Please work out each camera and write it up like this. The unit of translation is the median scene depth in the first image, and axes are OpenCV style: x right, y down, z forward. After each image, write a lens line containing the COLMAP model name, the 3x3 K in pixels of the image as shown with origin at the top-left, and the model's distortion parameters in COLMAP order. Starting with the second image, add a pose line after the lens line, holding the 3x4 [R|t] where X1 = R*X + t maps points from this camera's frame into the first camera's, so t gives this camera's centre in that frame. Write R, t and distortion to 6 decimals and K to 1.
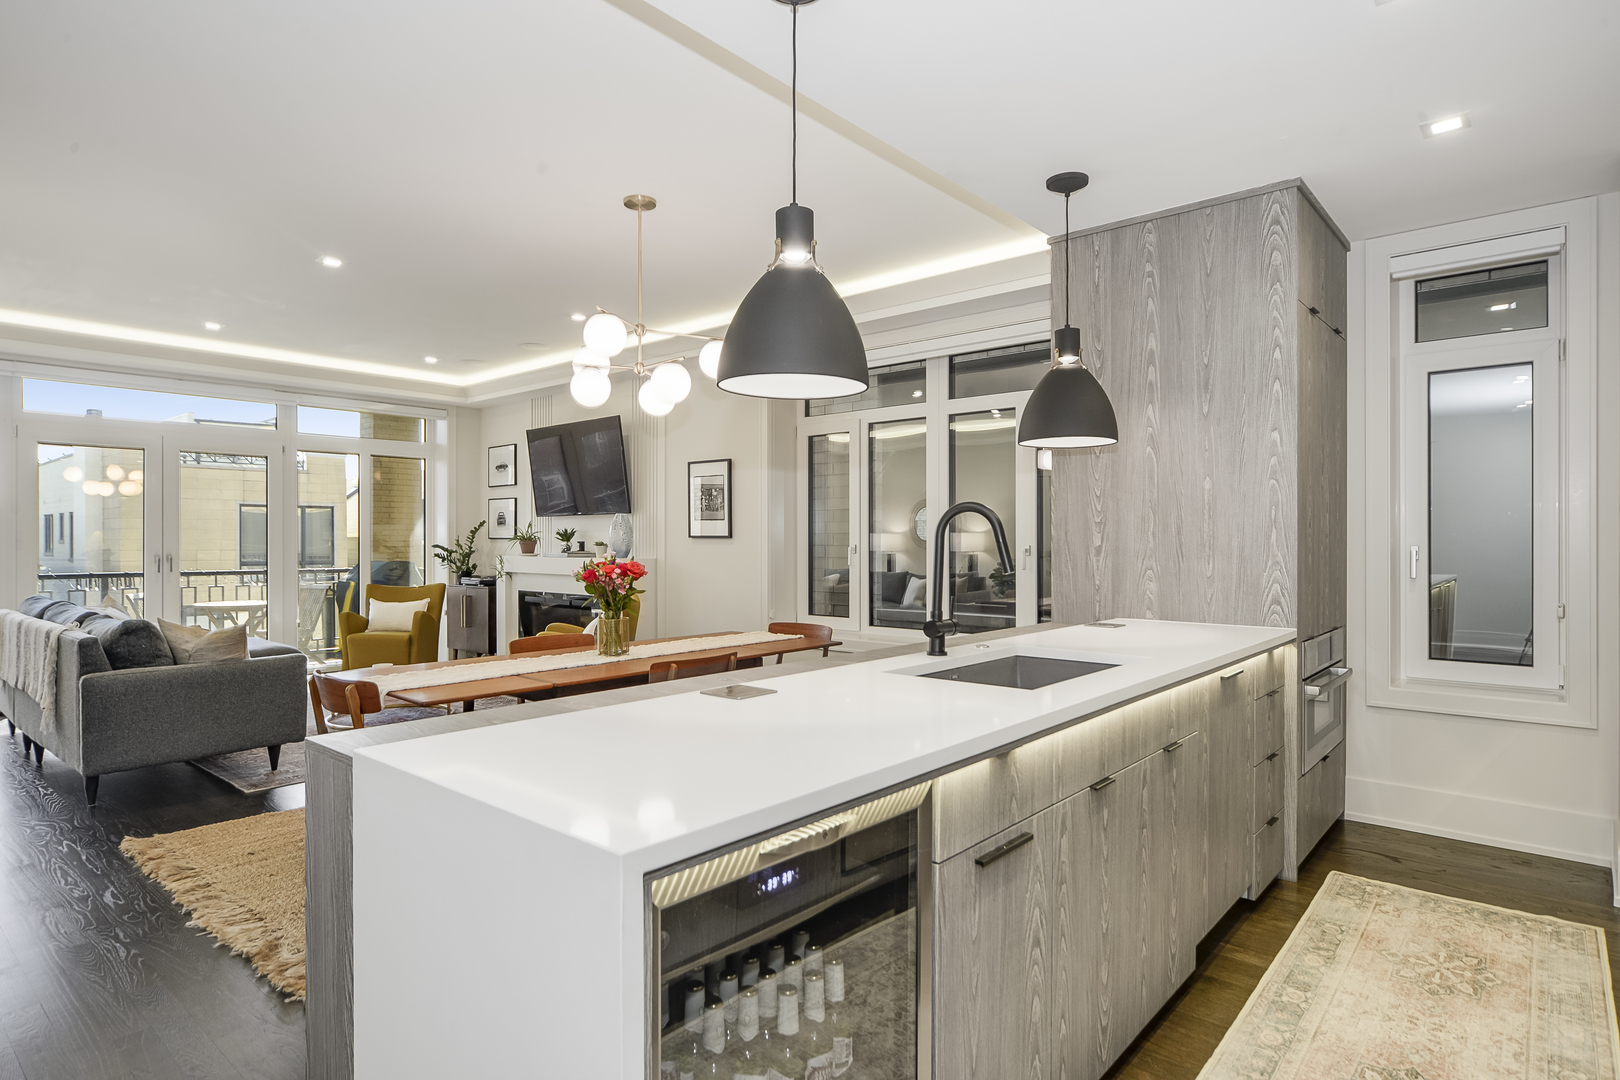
lens RADIAL K [[872.1, 0, 799.5], [0, 872.1, 537.7], [0, 0, 1]] dist [-0.005523, 0.007992]
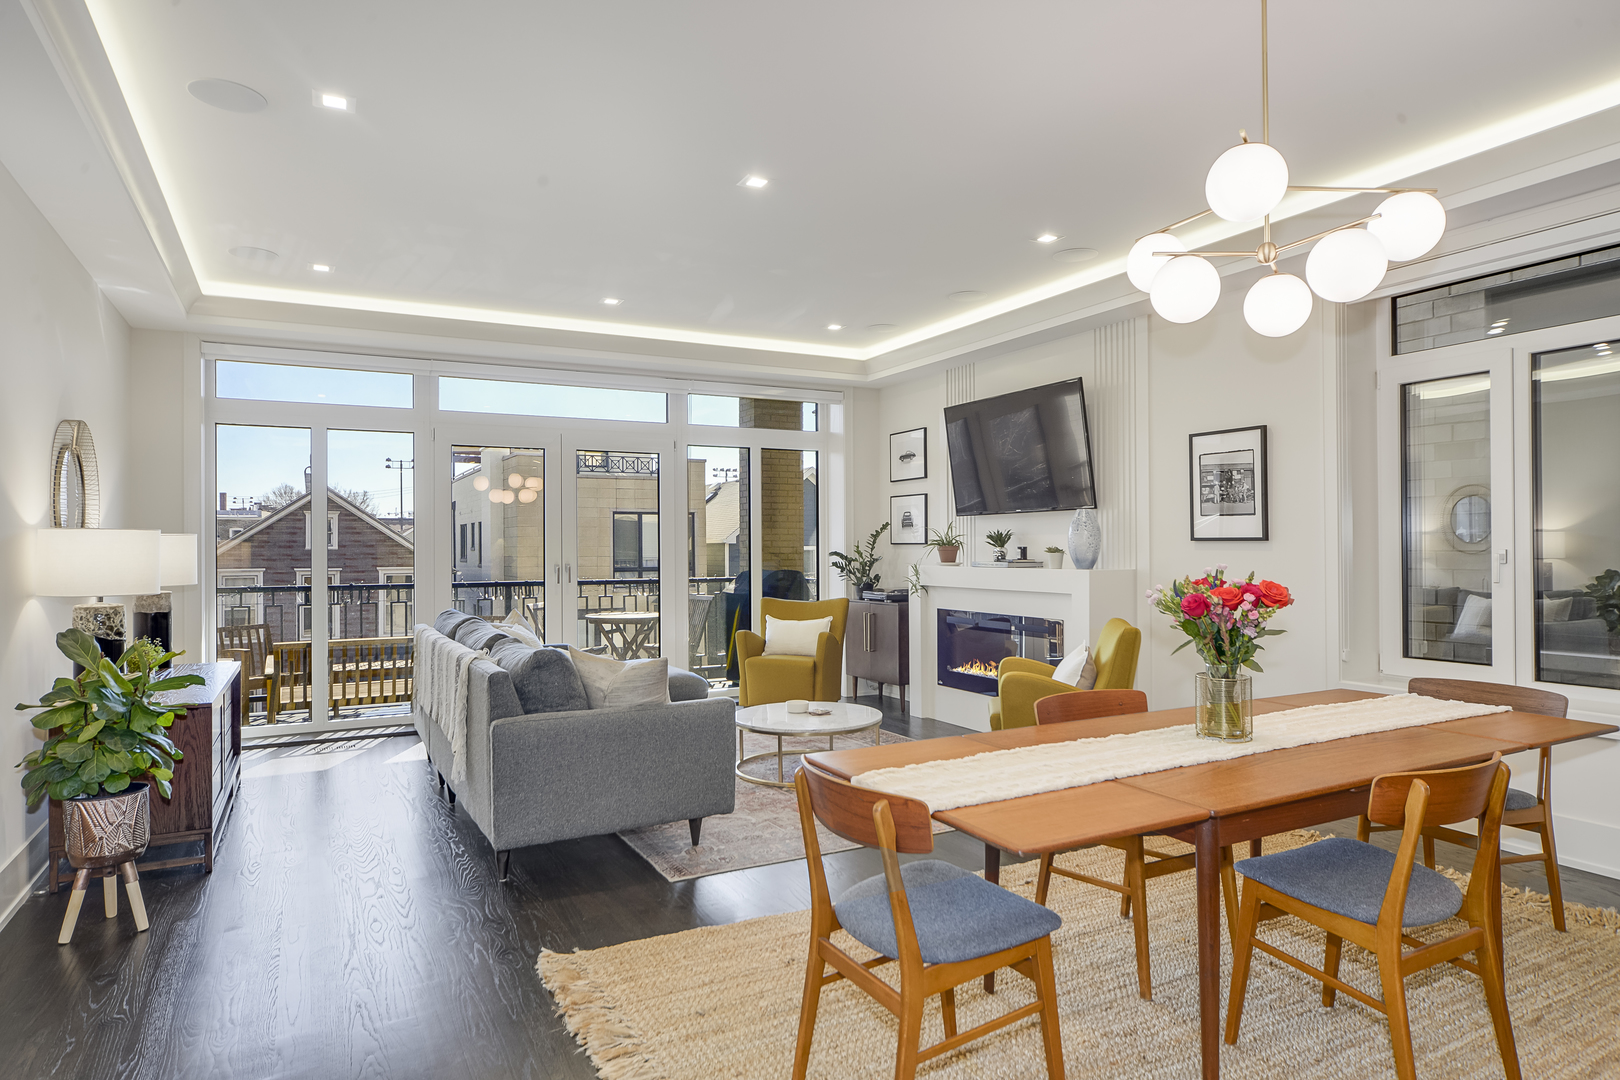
lens RADIAL K [[939.0, 0, 817.1], [0, 939.0, 537.5], [0, 0, 1]] dist [-0.001051, 0.001872]
pose [[0.939063, -0.008093, -0.343649, -0.133623], [0.006341, 0.999961, -0.006221, -0.000006], [0.343686, 0.003663, 0.939078, 0.159455]]
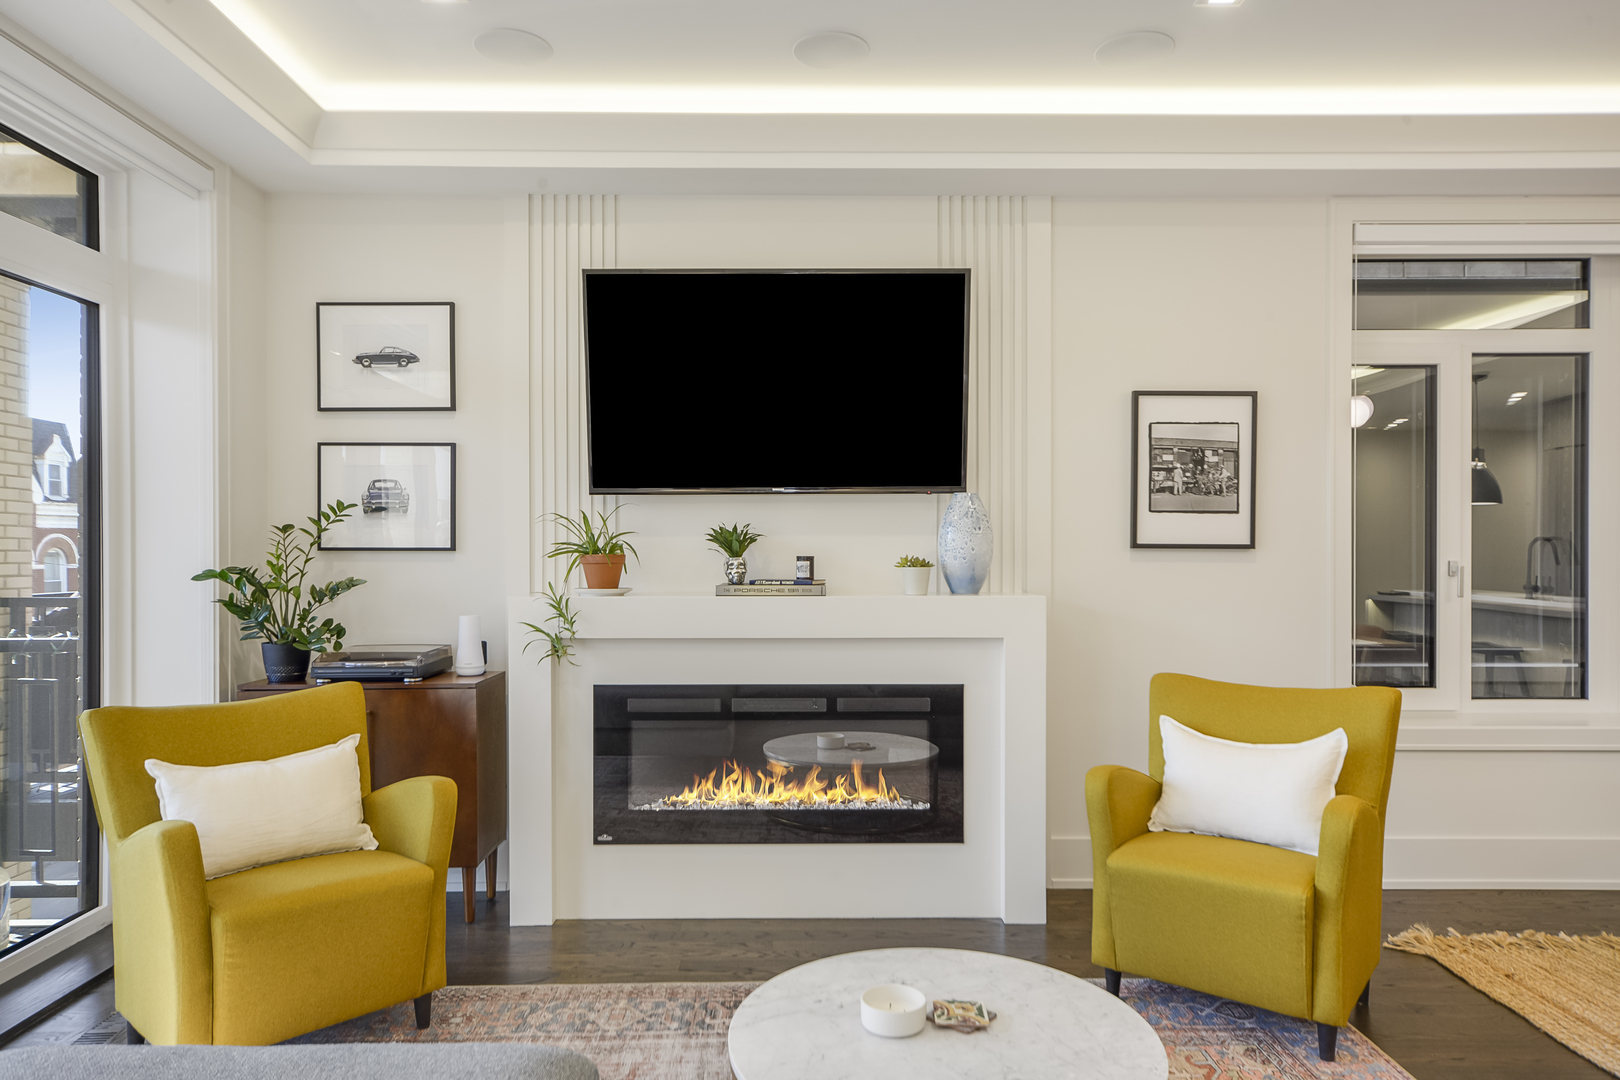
lens RADIAL K [[1125.6, 0, 811.4], [0, 1125.6, 555.5], [0, 0, 1]] dist [0.004232, 0.000271]
pose [[0.737027, -0.005194, 0.675843, -0.604042], [-0.000975, 0.999961, 0.008749, -0.001123], [-0.675862, -0.007108, 0.736994, 0.588691]]
